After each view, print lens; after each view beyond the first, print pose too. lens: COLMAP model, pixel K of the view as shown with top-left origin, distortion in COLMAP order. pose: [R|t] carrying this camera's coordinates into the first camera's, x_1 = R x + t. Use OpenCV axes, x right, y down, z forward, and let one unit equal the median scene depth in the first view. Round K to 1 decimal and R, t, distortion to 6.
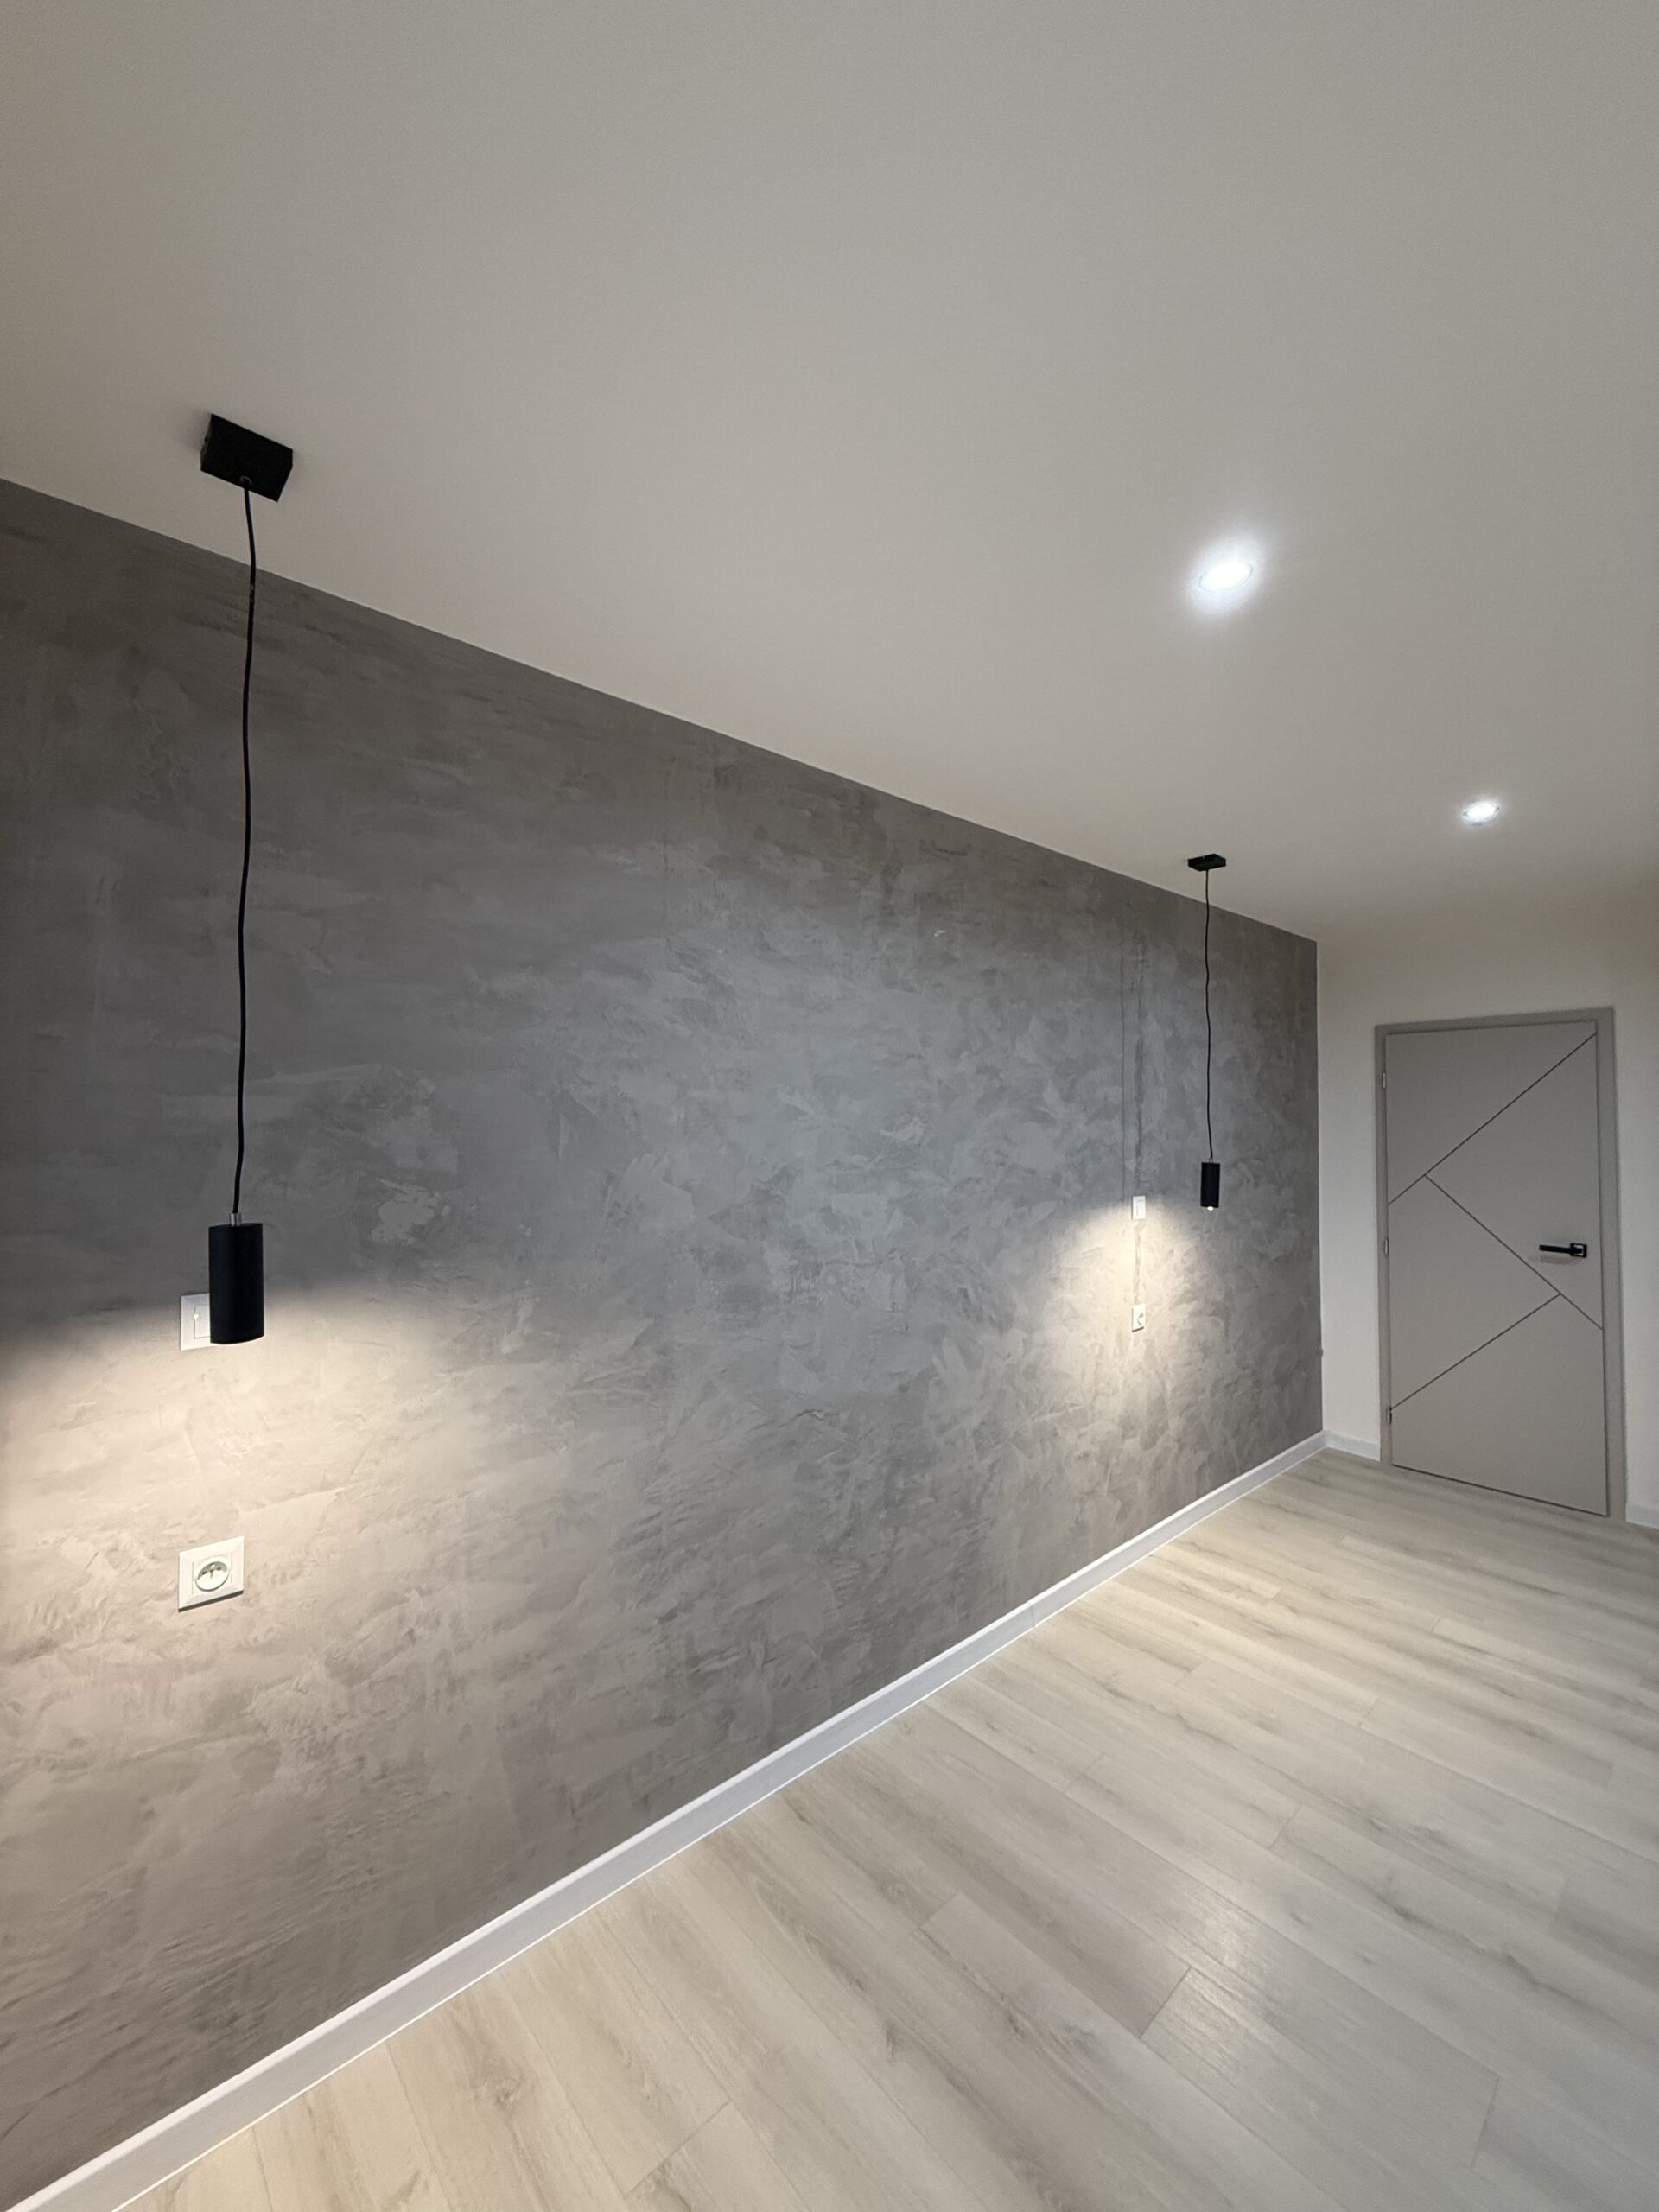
lens RADIAL K [[878.7, 0, 827.8], [0, 878.7, 1102.4], [0, 0, 1]] dist [-0.000111, 0.000101]
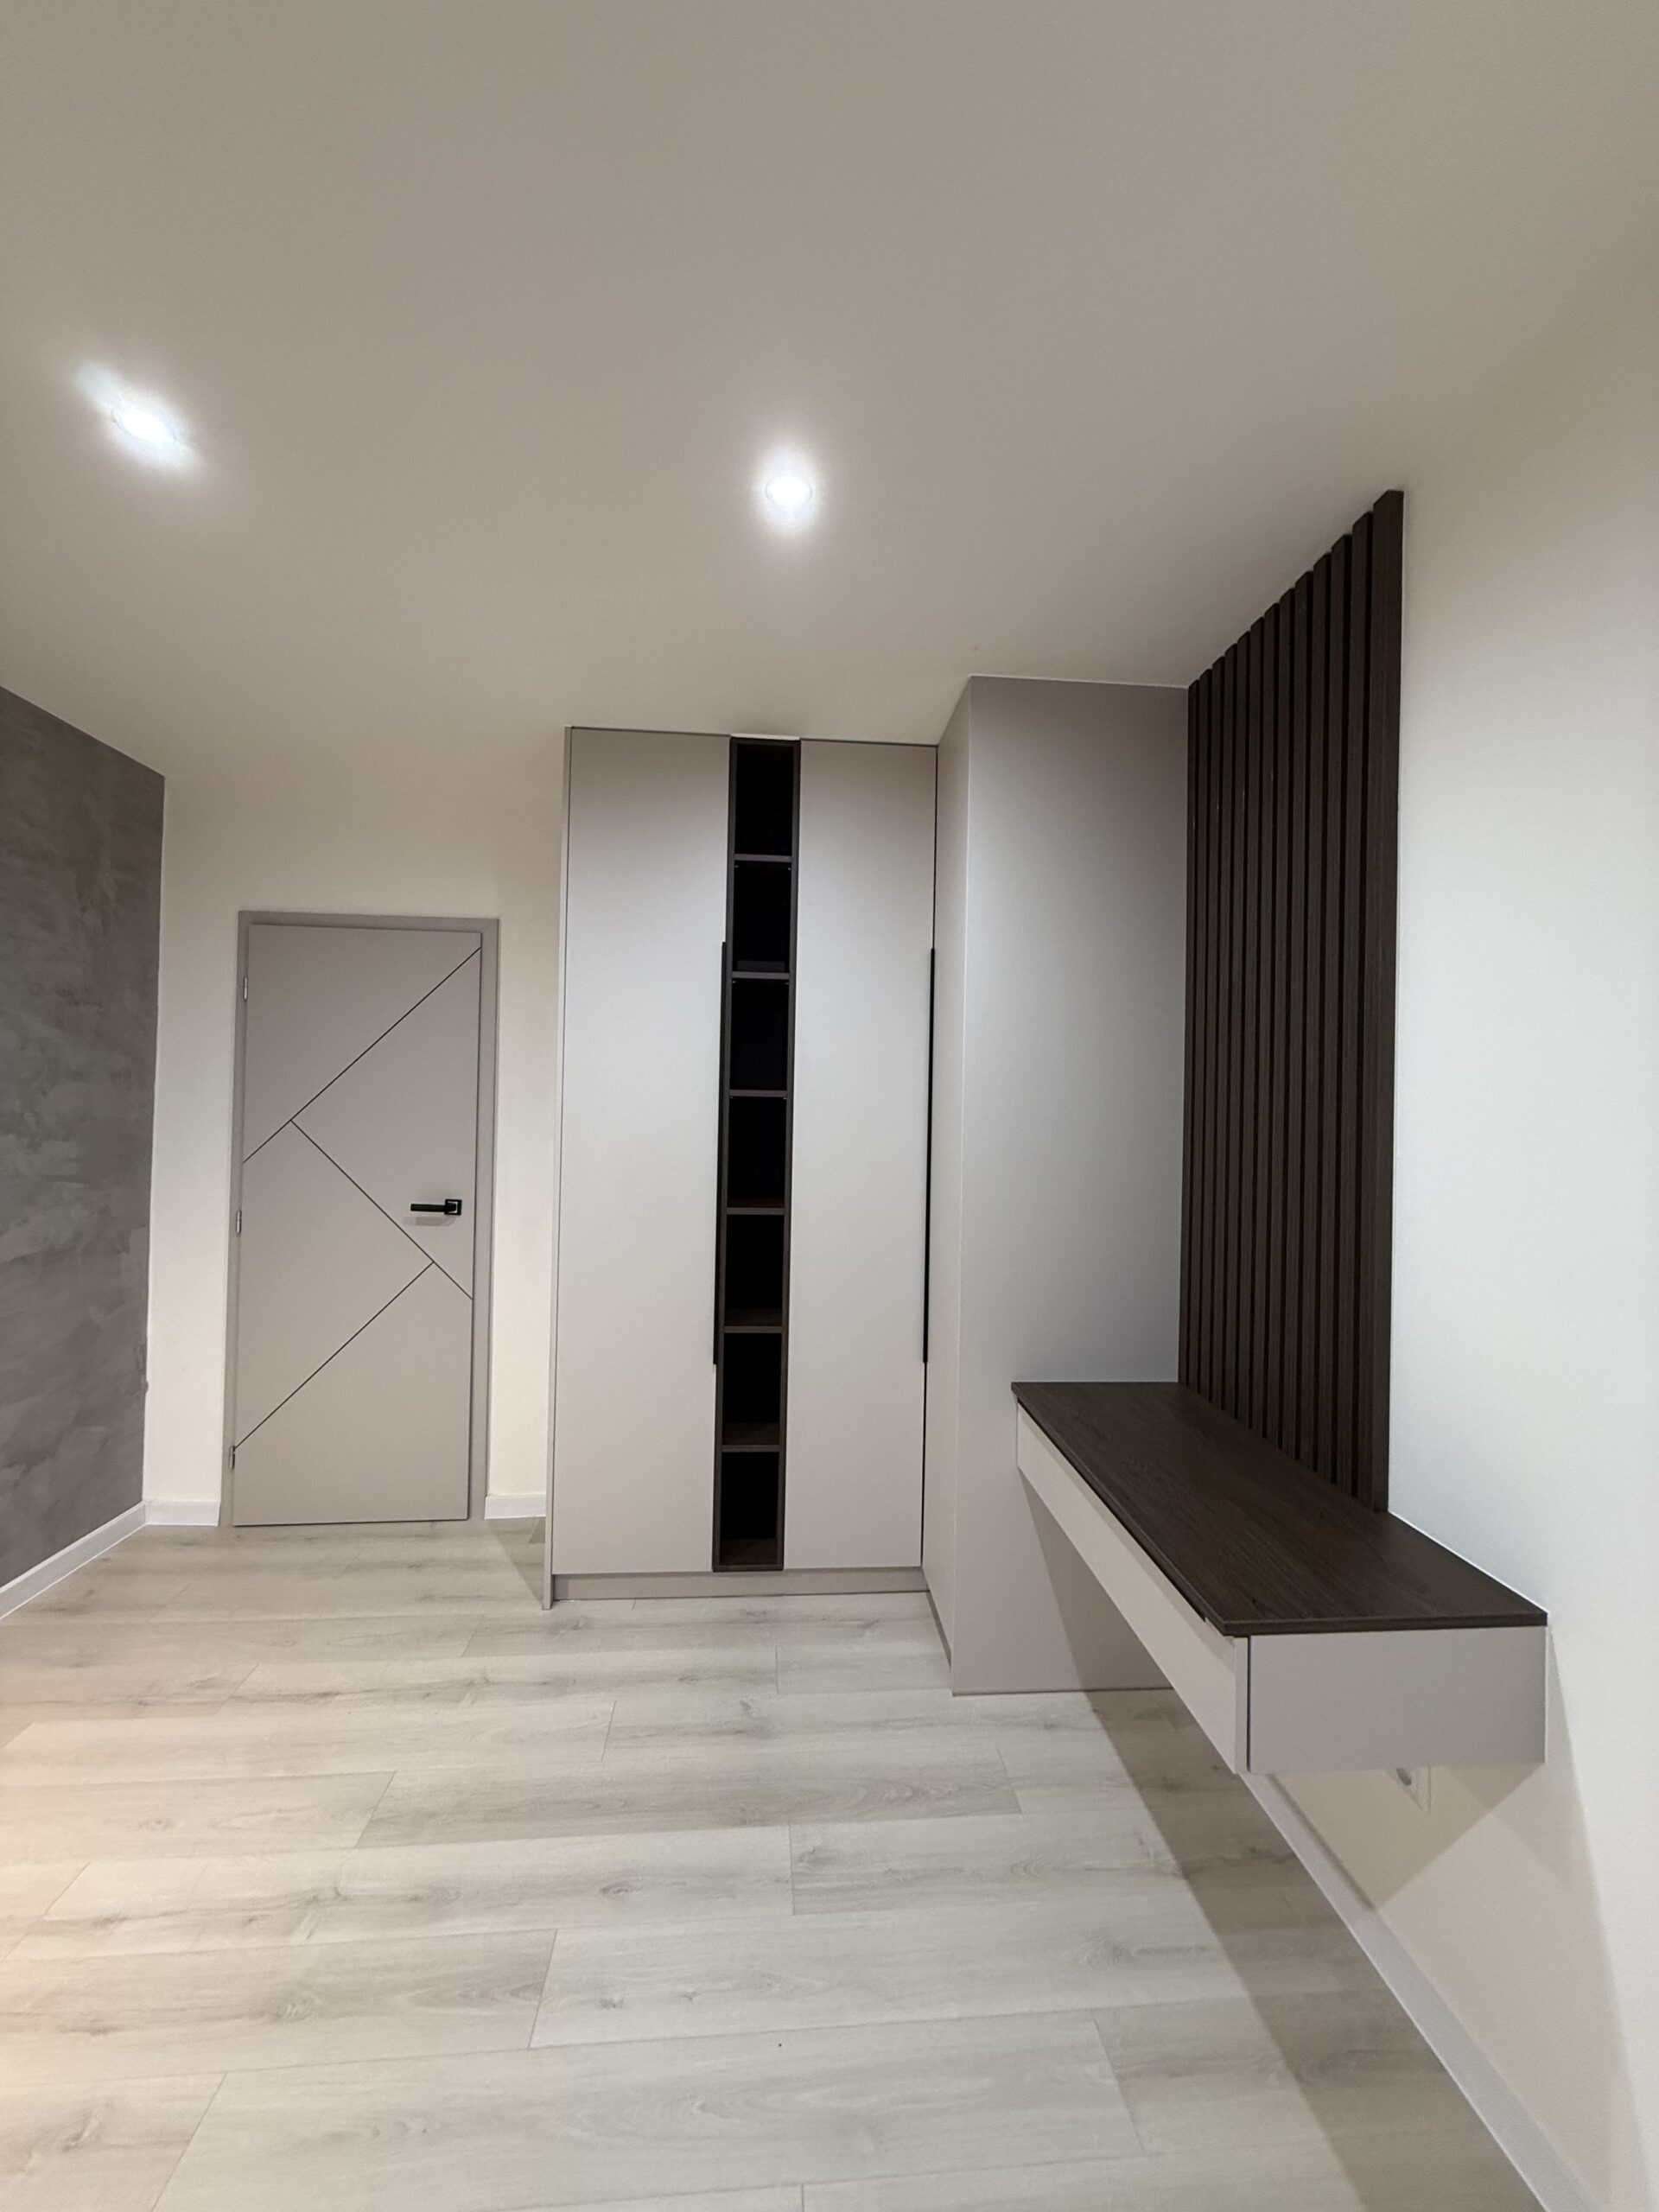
lens RADIAL K [[878.7, 0, 827.8], [0, 878.7, 1102.4], [0, 0, 1]] dist [-0.000111, 0.000101]
pose [[0.606994, 0.018876, 0.794482, 0.403839], [-0.040086, 0.999172, 0.006887, 0.049253], [-0.793695, -0.036028, 0.607249, 0.218243]]
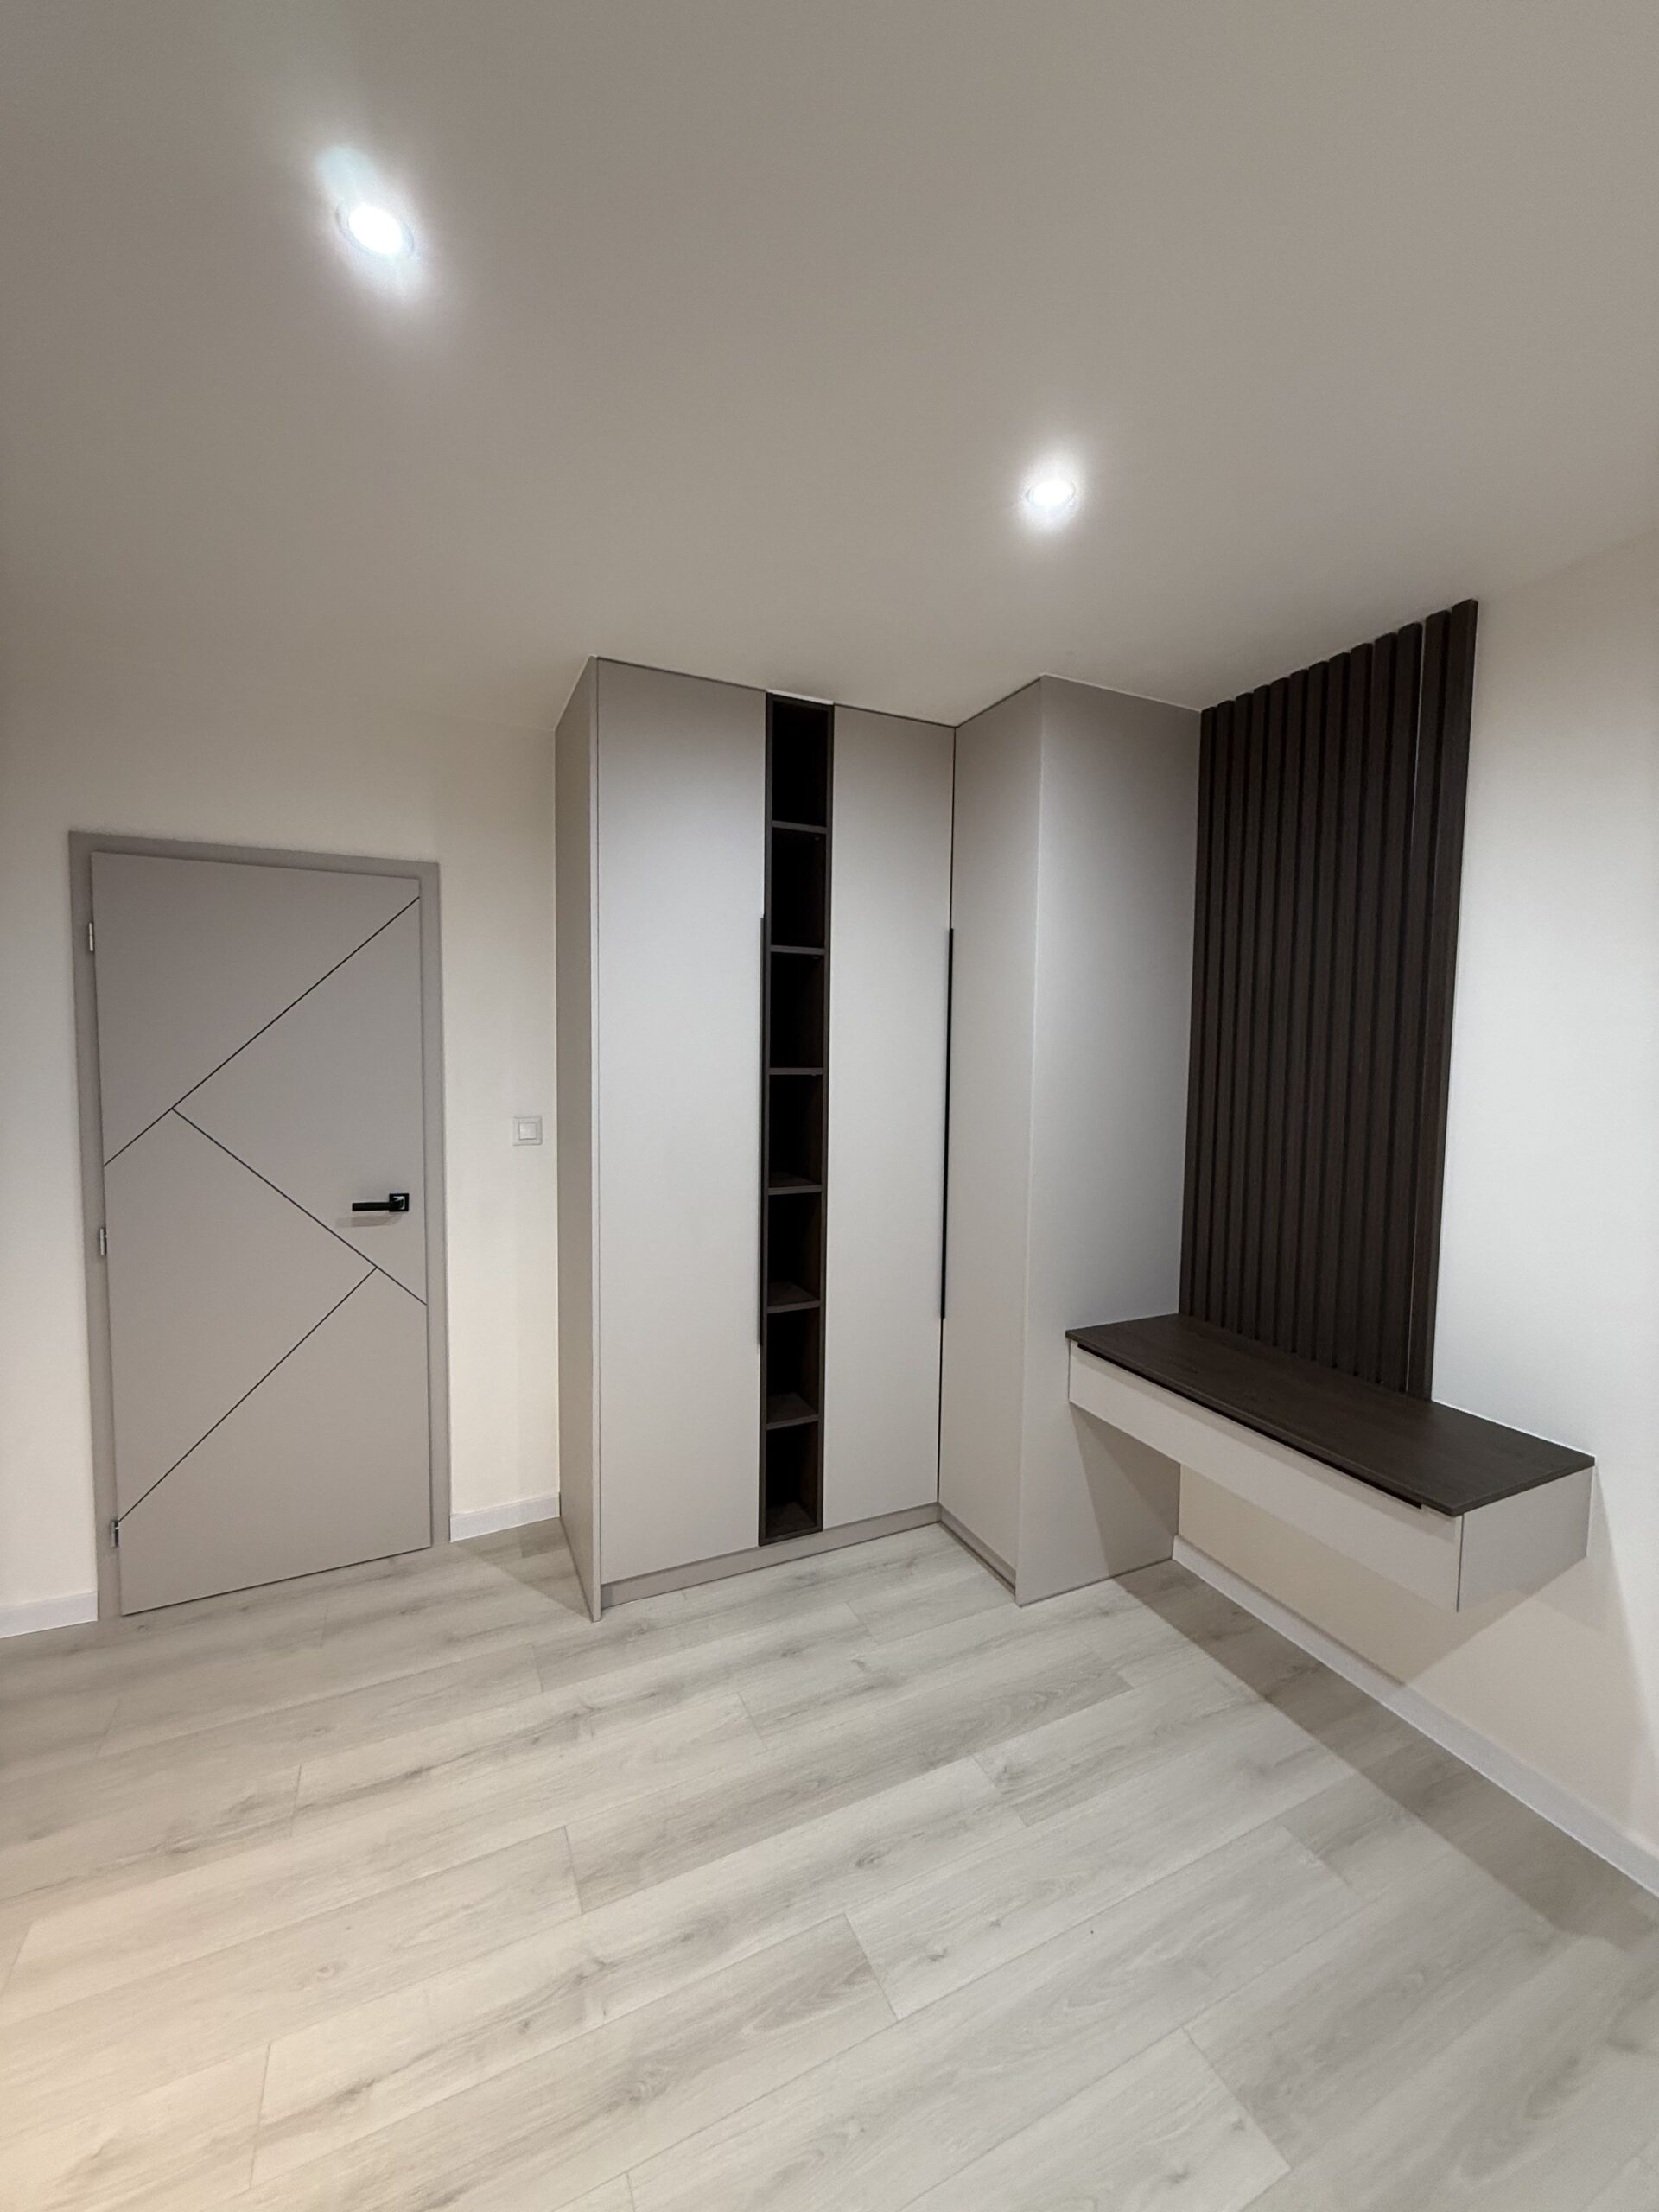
lens RADIAL K [[878.7, 0, 827.8], [0, 878.7, 1102.4], [0, 0, 1]] dist [-0.000111, 0.000101]
pose [[0.285352, -0.059091, 0.956600, 0.274872], [-0.037811, 0.996626, 0.072843, 0.022529], [-0.957677, -0.056956, 0.282155, 0.465789]]
